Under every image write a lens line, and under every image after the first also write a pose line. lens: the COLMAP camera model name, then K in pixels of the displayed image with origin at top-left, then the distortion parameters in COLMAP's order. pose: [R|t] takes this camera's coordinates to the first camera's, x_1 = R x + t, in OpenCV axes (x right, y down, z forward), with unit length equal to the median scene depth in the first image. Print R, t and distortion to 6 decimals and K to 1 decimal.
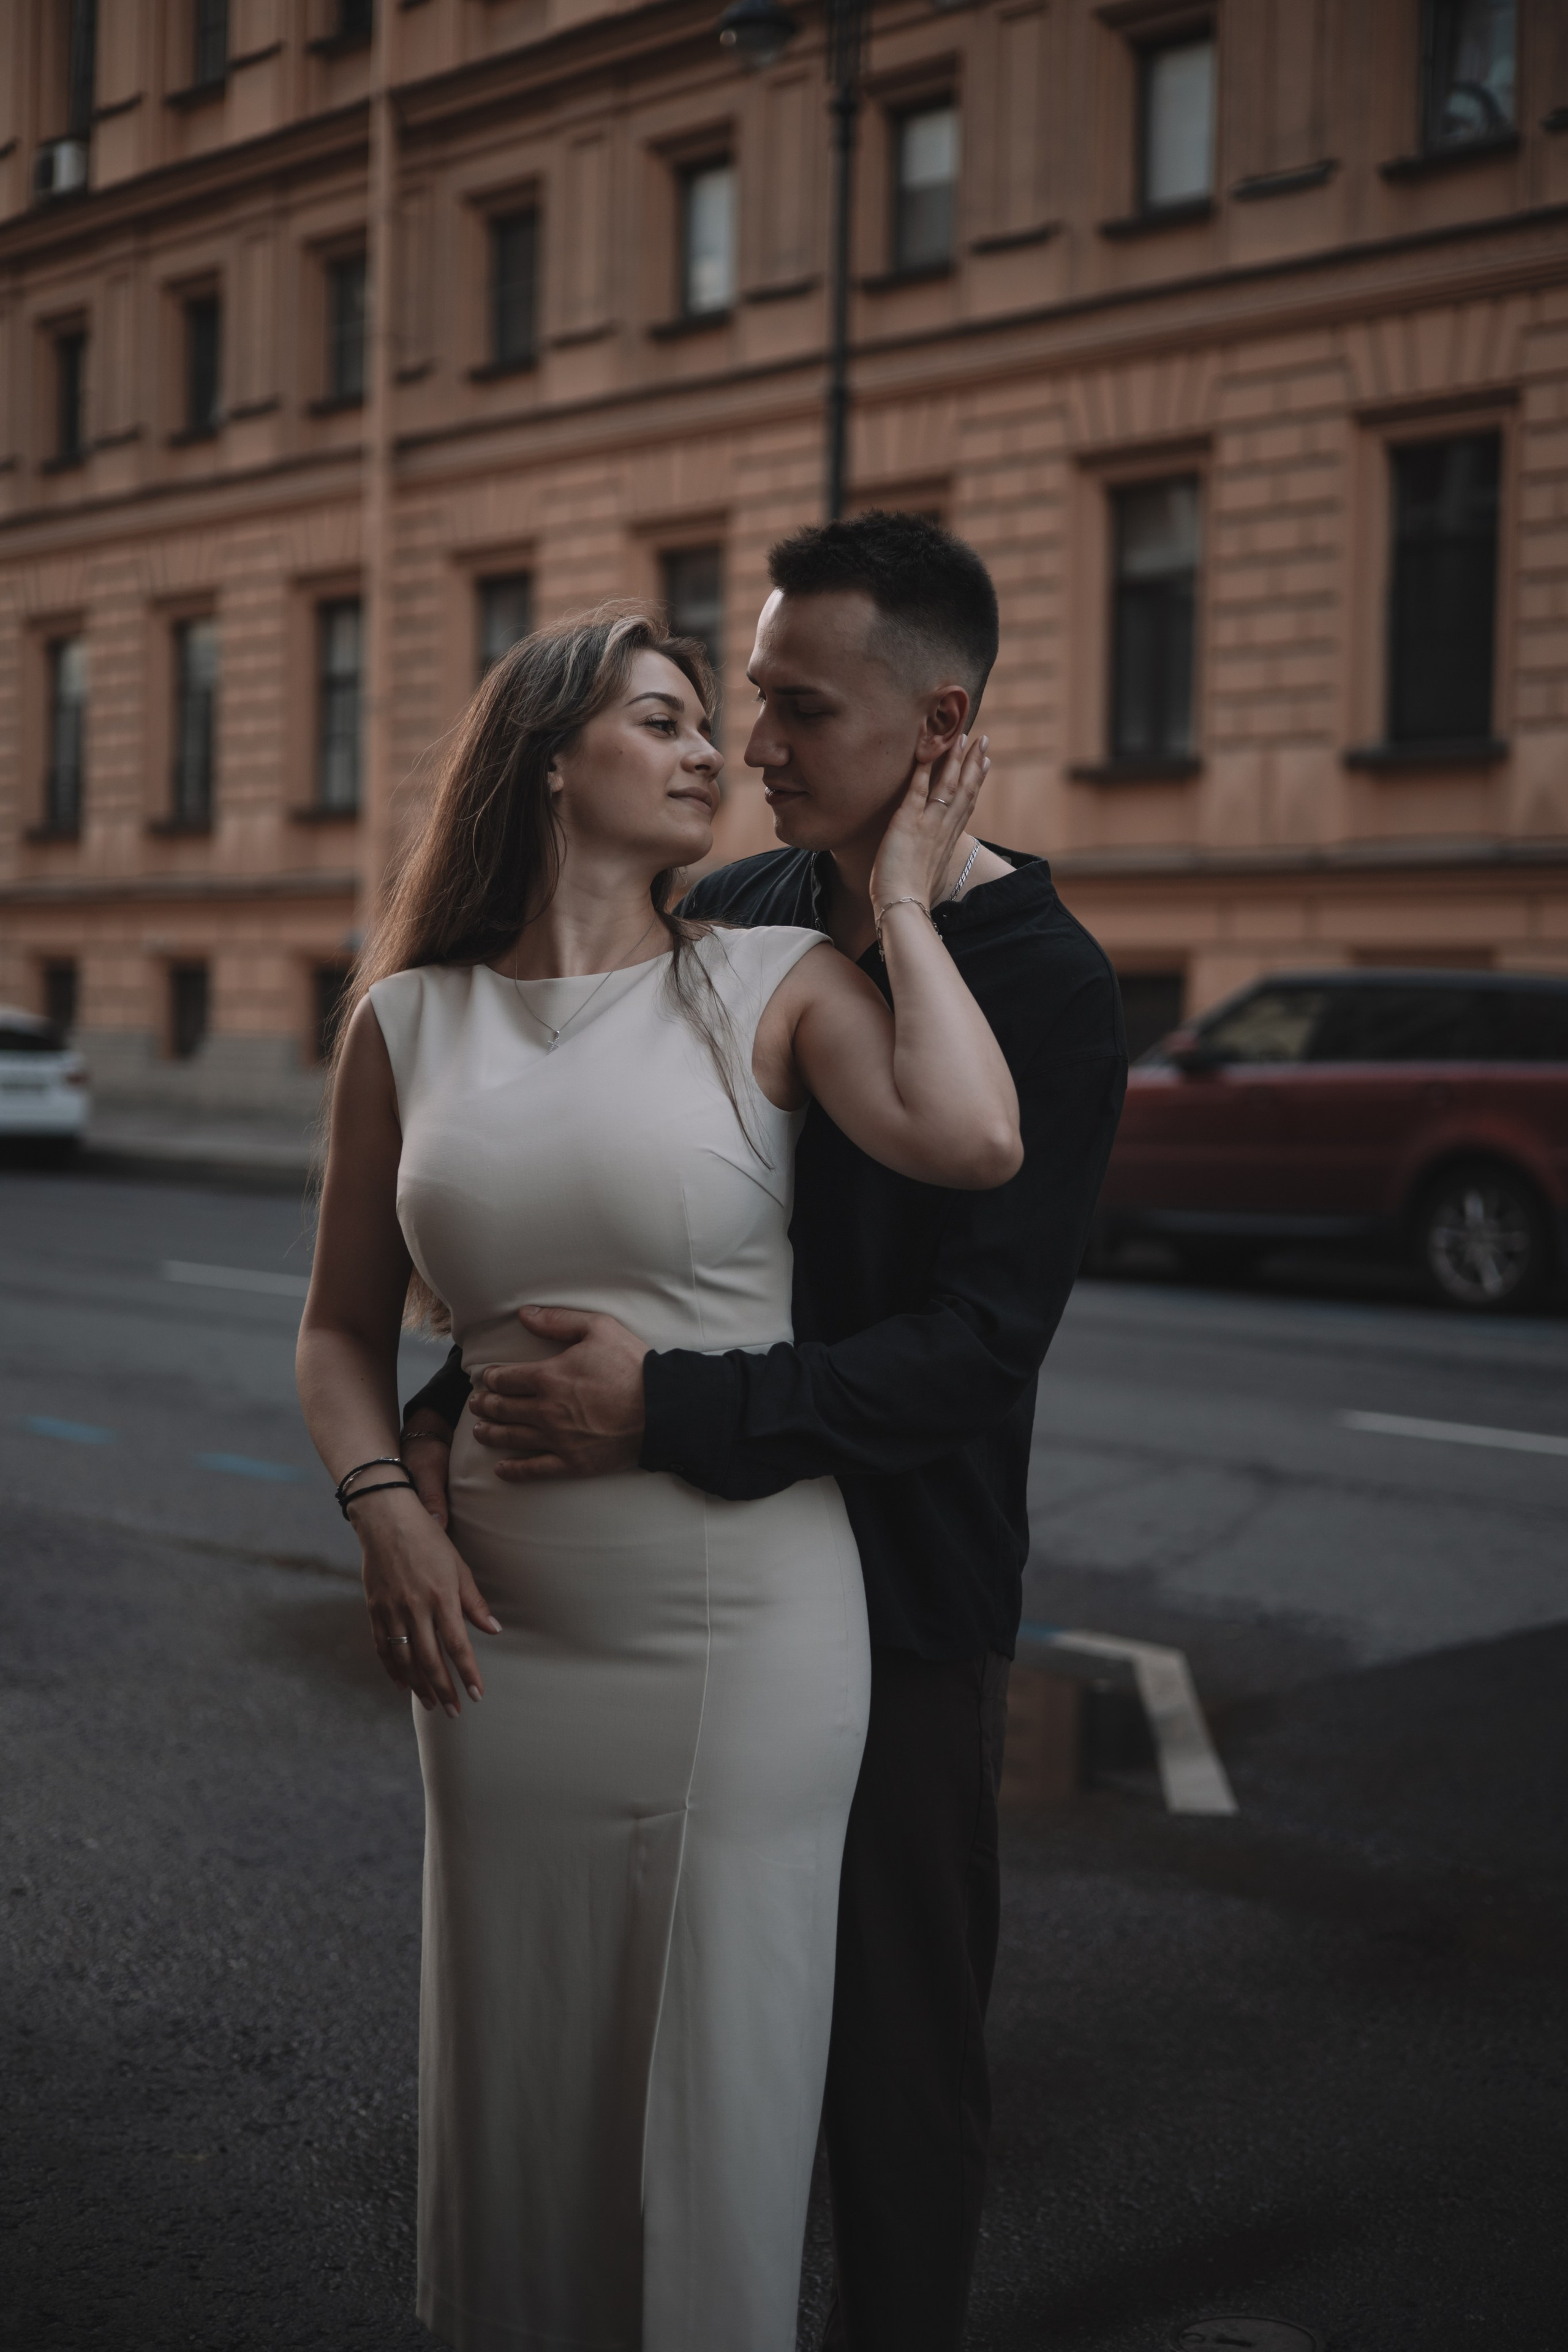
lens RADIAL K [[3590.0, 0, 784.0], [0, 3590.0, 1176.0], [0, 0, 1]] dist [0.008470, -0.007694]
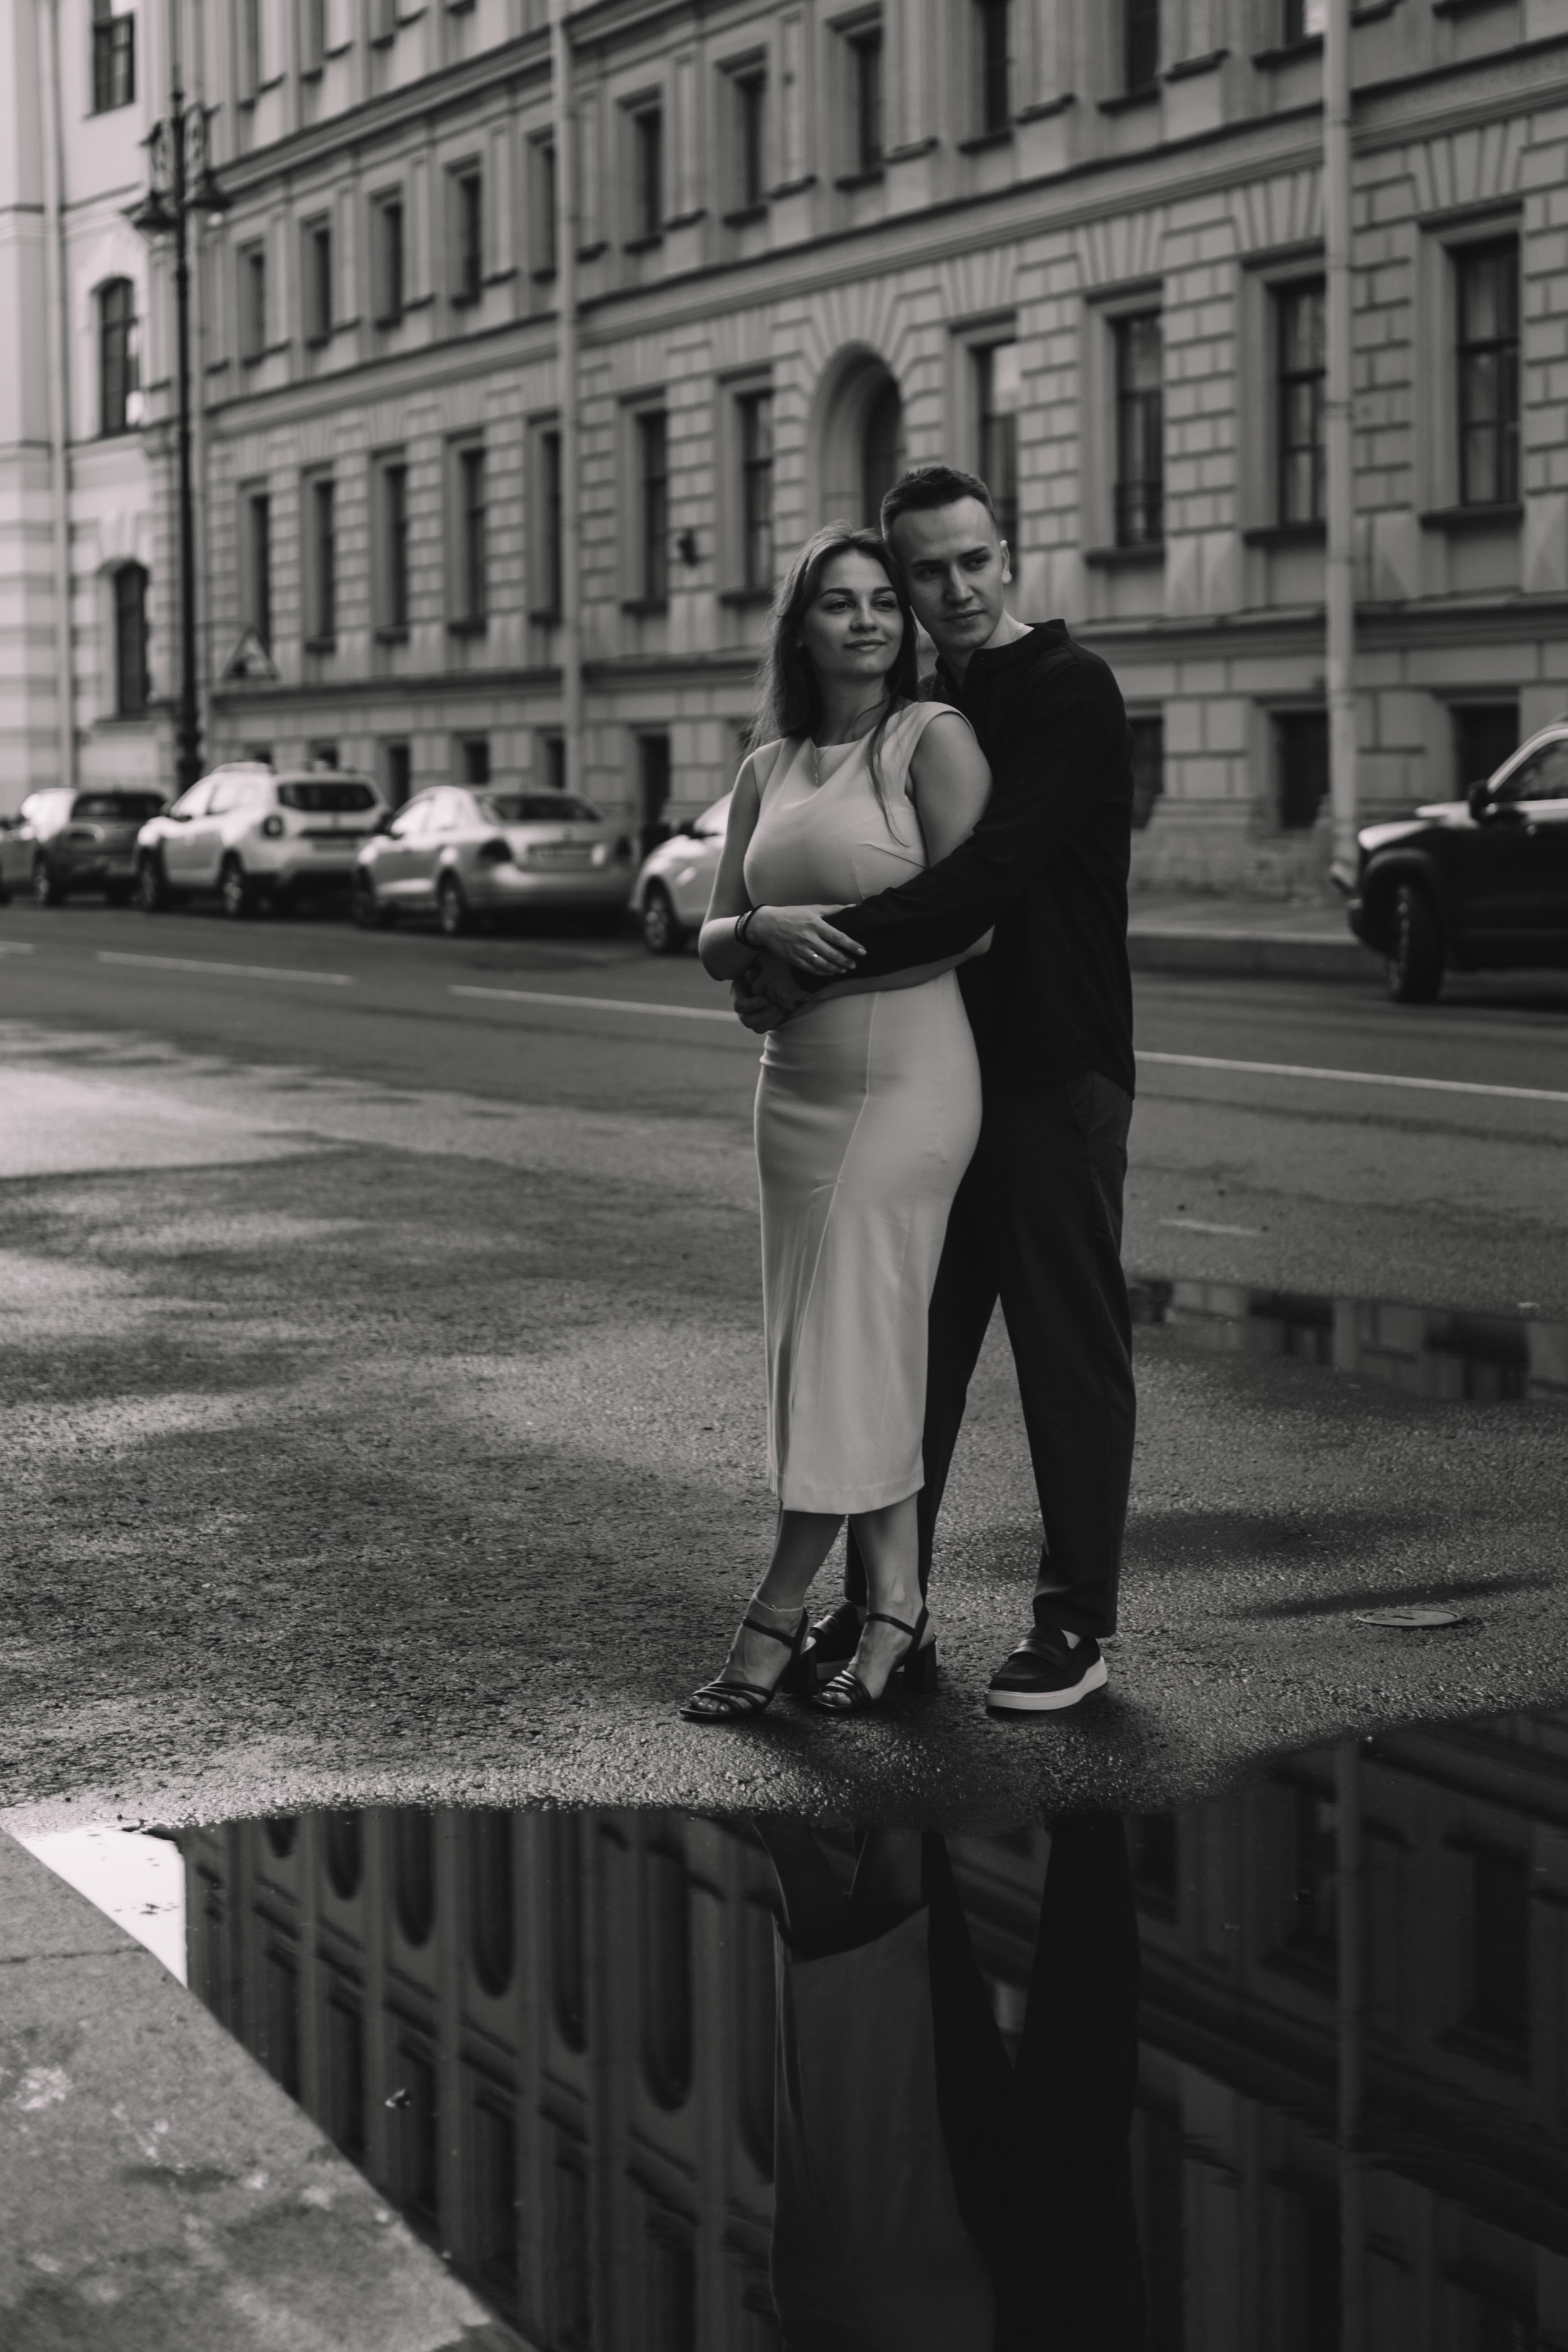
lens RADIAL K [[3590.0, 0, 784.0], [0, 3590.0, 1176.0], [0, 0, 1]] dist [0.008470, -0.007694]
pose [[0.983893, -0.018028, -0.177845, 0.175050], [0.030140, 0.997388, 0.065640, 0.012716], [0.176197, -0.069943, 0.981867, -0.212213]]
